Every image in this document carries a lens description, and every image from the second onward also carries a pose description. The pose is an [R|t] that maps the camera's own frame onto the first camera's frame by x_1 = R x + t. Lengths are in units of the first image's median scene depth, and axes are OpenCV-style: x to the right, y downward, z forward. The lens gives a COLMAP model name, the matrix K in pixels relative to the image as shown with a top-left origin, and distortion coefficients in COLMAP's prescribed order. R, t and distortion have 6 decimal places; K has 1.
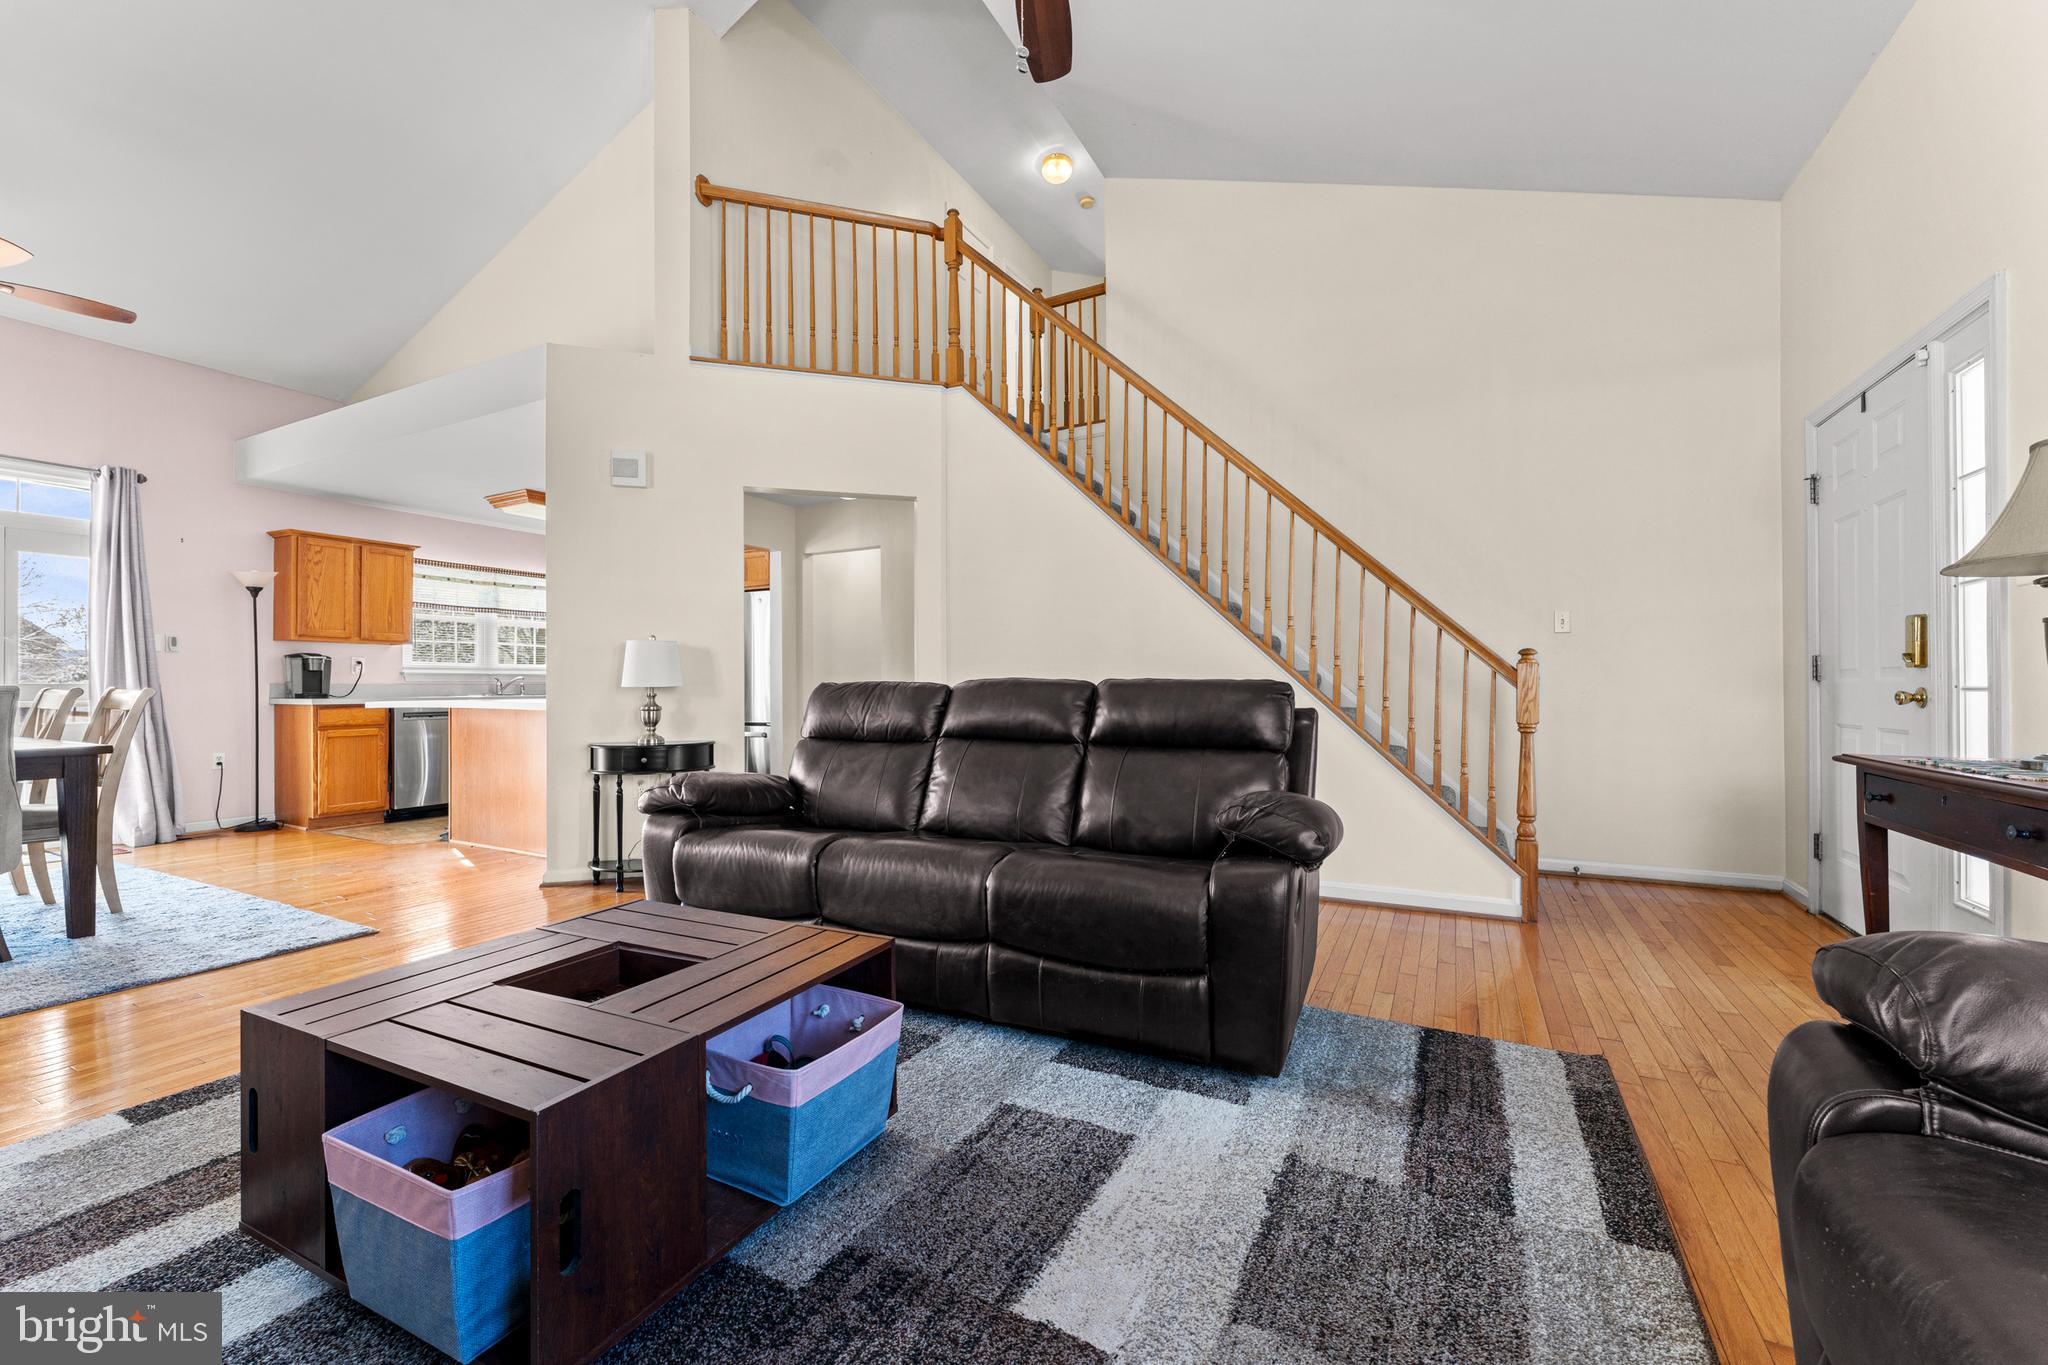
lens RADIAL K [[813.5, 0, 1009.4], [0, 813.5, 686.1], [0, 0, 1]] dist [0.000432, -0.000006]
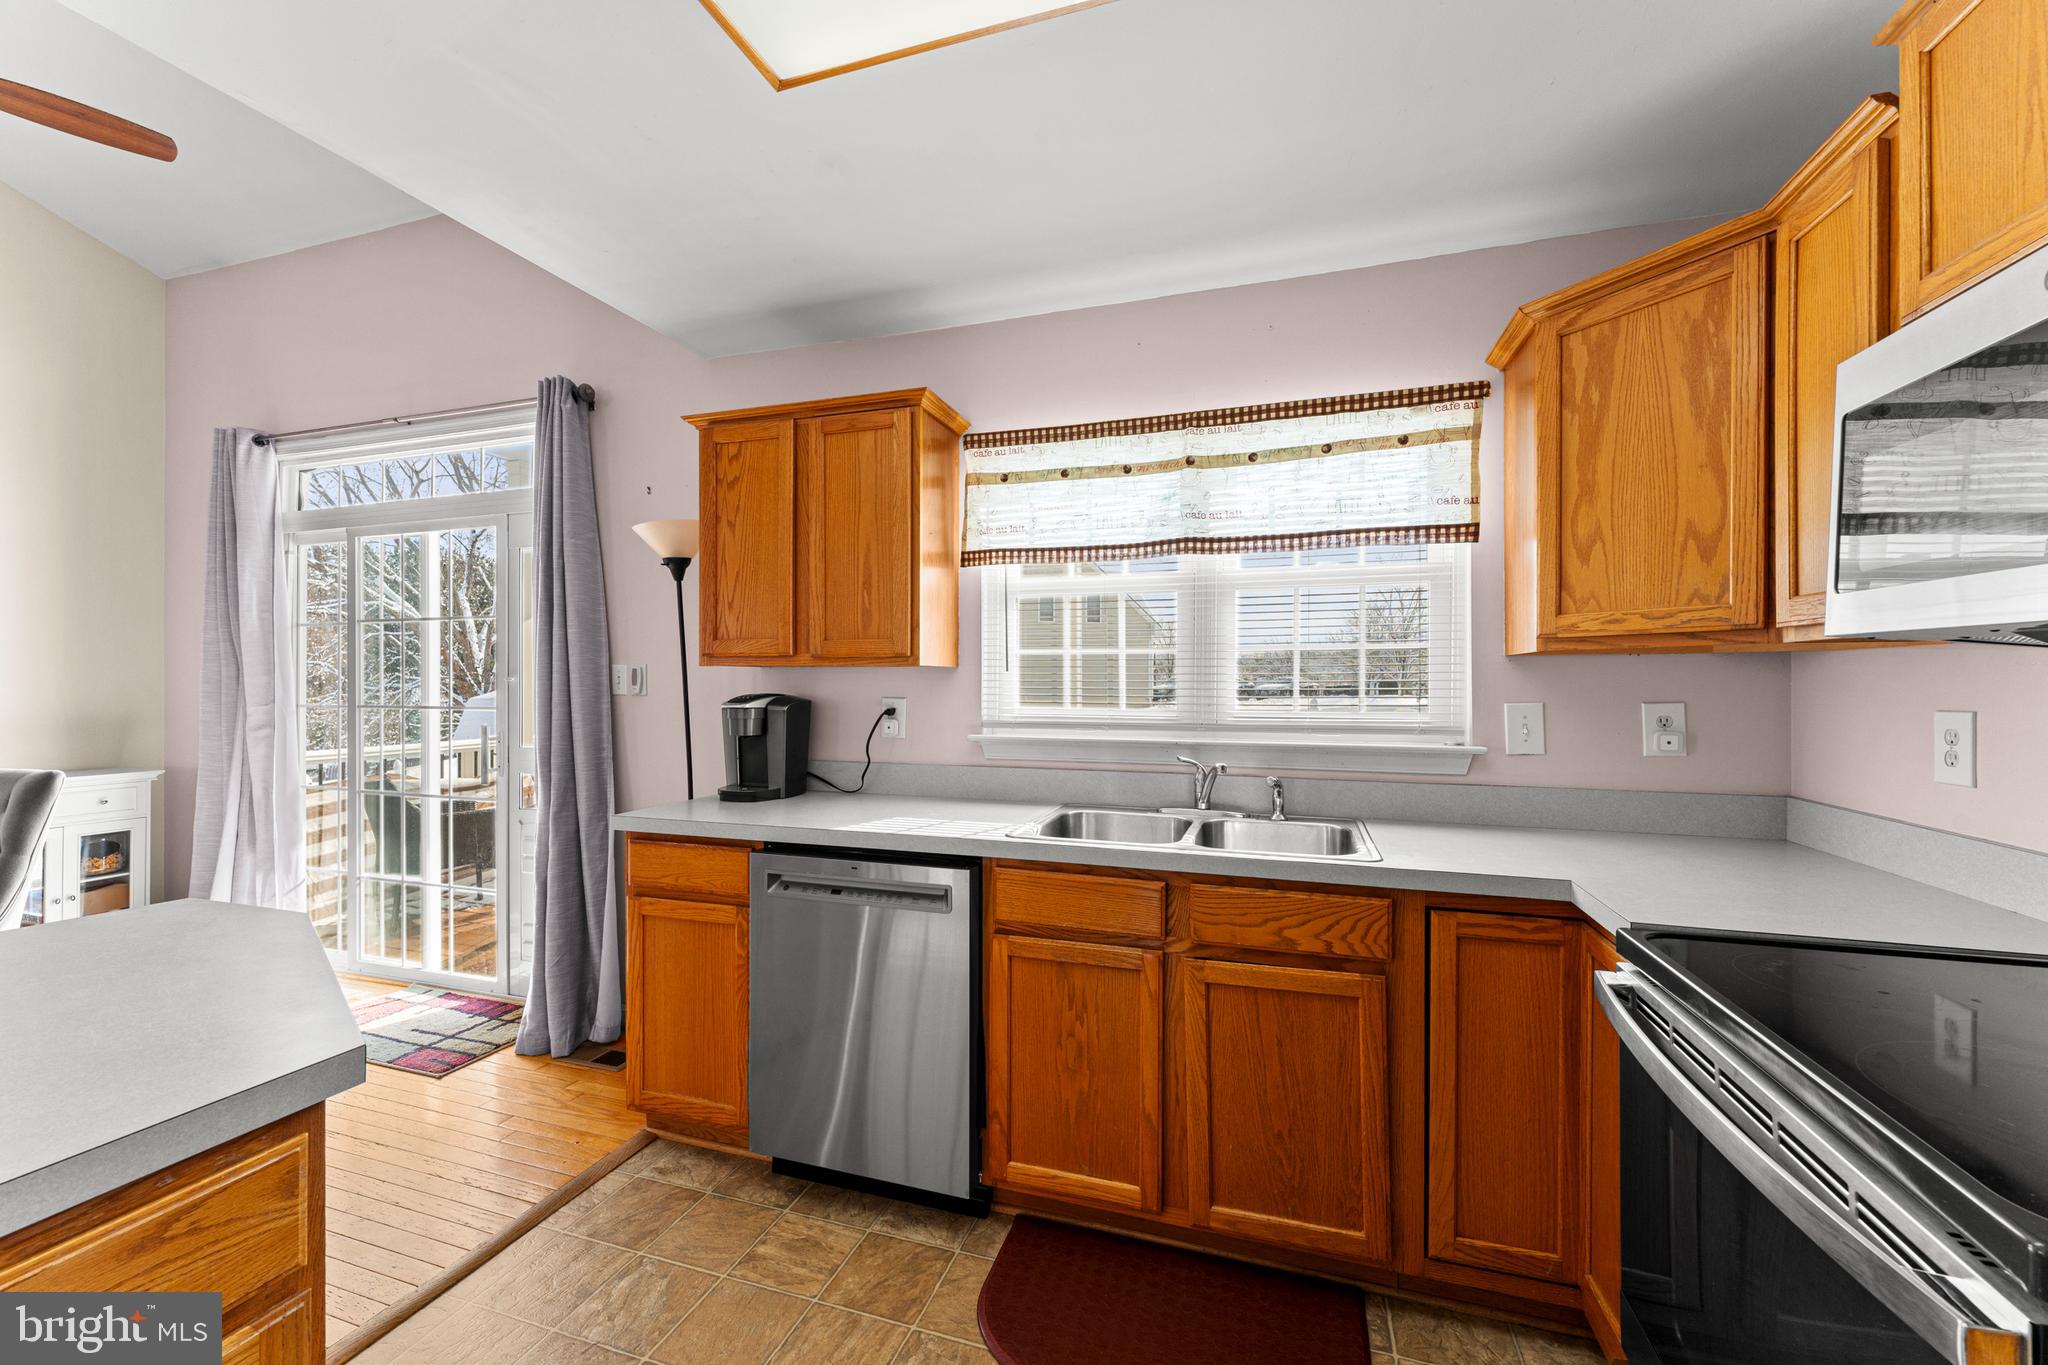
lens RADIAL K [[813.5, 0, 1023.8], [0, 813.5, 681.6], [0, 0, 1]] dist [0.000432, -0.000006]
pose [[0.183413, 0.001169, -0.983035, -0.414903], [-0.000147, 0.999999, 0.001162, -0.049981], [0.983036, -0.000068, 0.183413, 1.100040]]
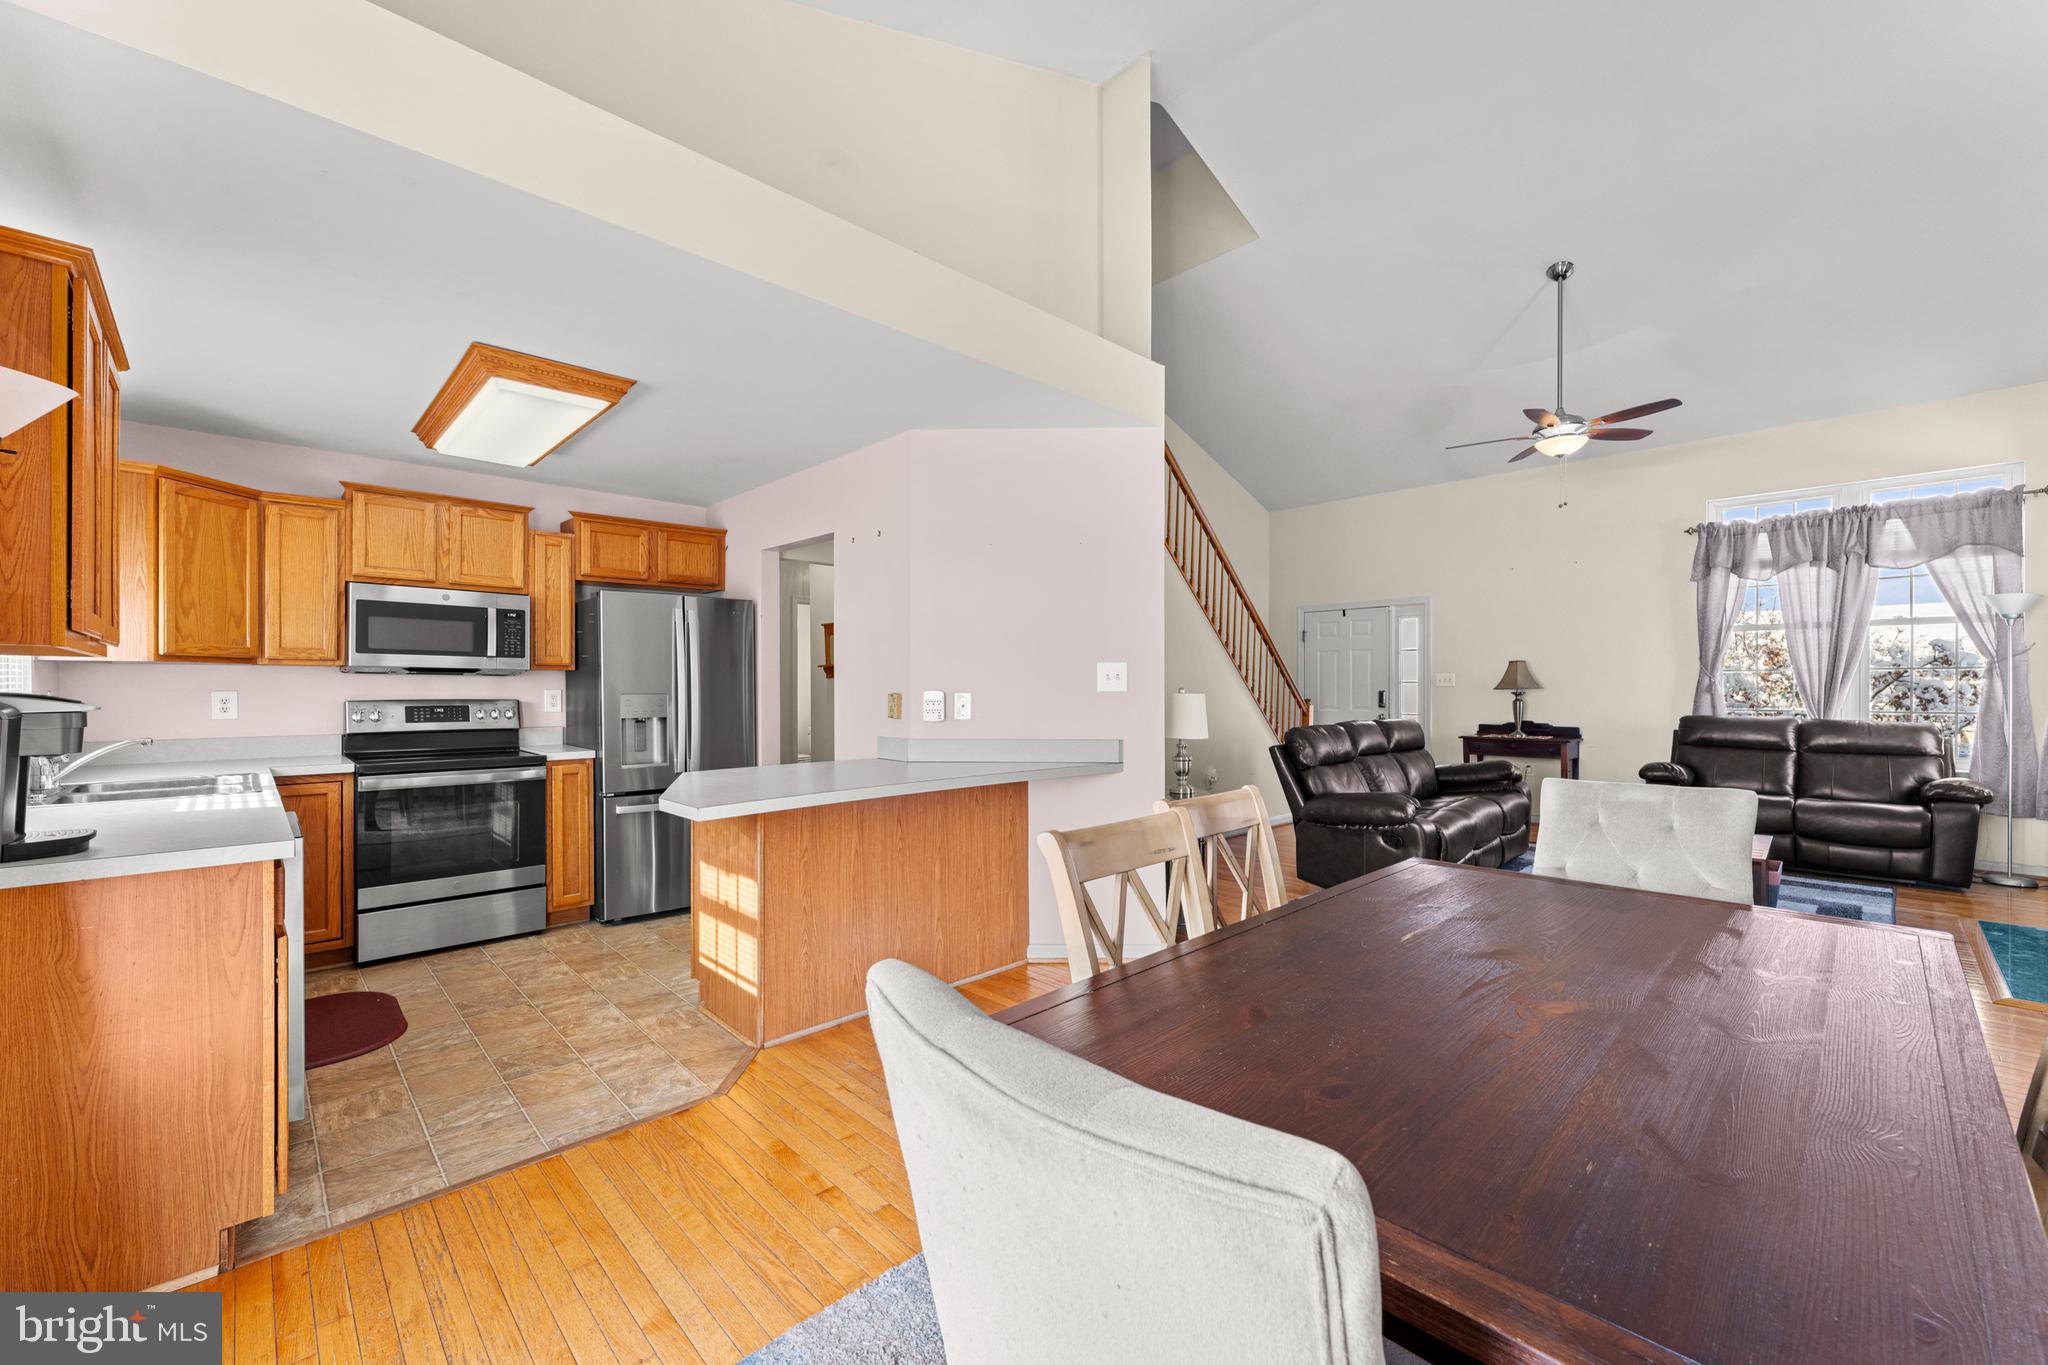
lens RADIAL K [[813.5, 0, 1029.7], [0, 813.5, 684.7], [0, 0, 1]] dist [0.000432, -0.000006]
pose [[0.293725, 0.002524, 0.955887, -1.055255], [-0.001168, 0.999997, -0.002281, -0.044876], [-0.955889, -0.000446, 0.293726, 0.610784]]
